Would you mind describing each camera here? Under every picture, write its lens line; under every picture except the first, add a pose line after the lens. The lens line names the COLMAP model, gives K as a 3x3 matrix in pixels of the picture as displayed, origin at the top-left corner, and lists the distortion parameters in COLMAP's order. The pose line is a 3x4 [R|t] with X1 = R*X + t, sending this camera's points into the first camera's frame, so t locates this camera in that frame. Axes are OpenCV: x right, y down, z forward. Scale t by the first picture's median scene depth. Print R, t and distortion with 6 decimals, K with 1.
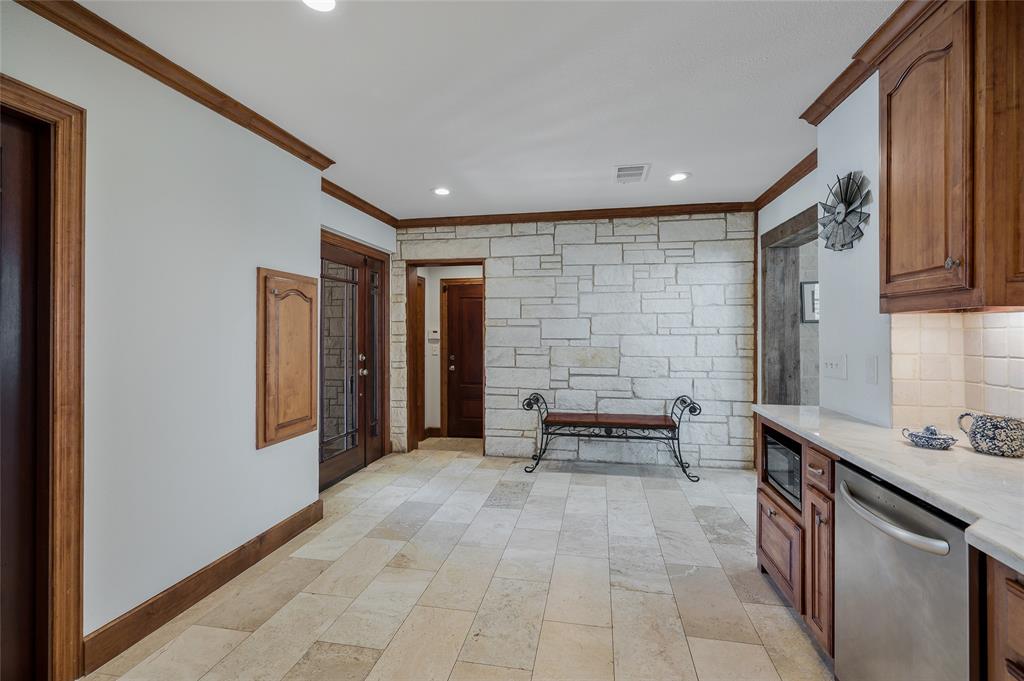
lens RADIAL K [[442.1, 0, 516.2], [0, 442.1, 333.4], [0, 0, 1]] dist [0.000277, -0.000004]
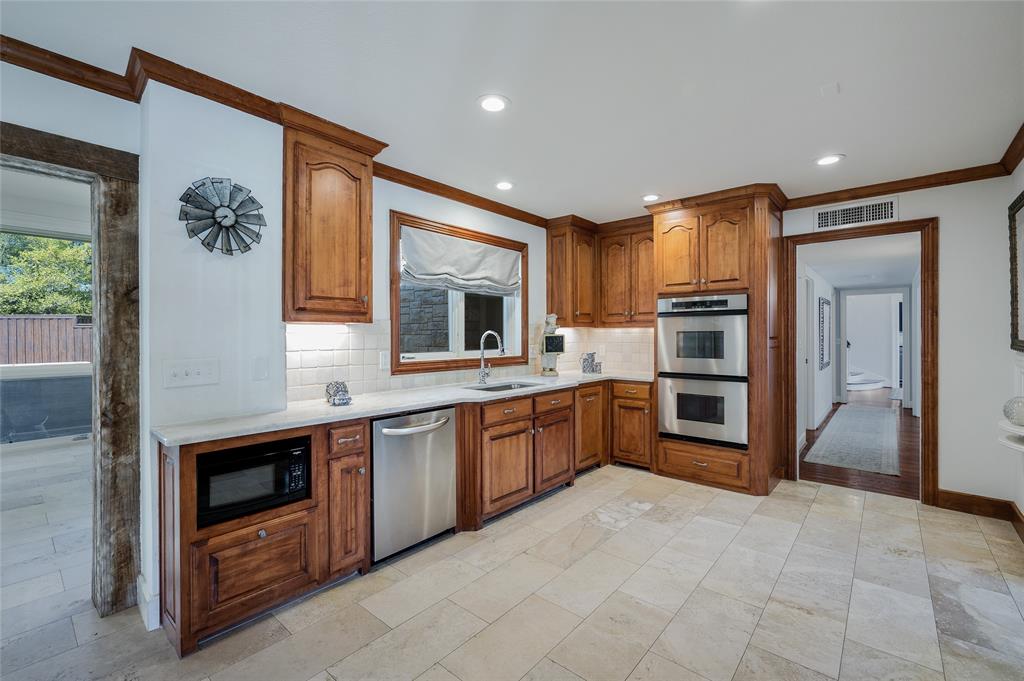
lens RADIAL K [[442.1, 0, 514.3], [0, 442.1, 338.1], [0, 0, 1]] dist [0.000277, -0.000004]
pose [[-0.872702, 0.003155, 0.488244, -0.393163], [0.005420, 0.999980, 0.003226, 0.002614], [-0.488224, 0.005461, -0.872701, 1.870638]]
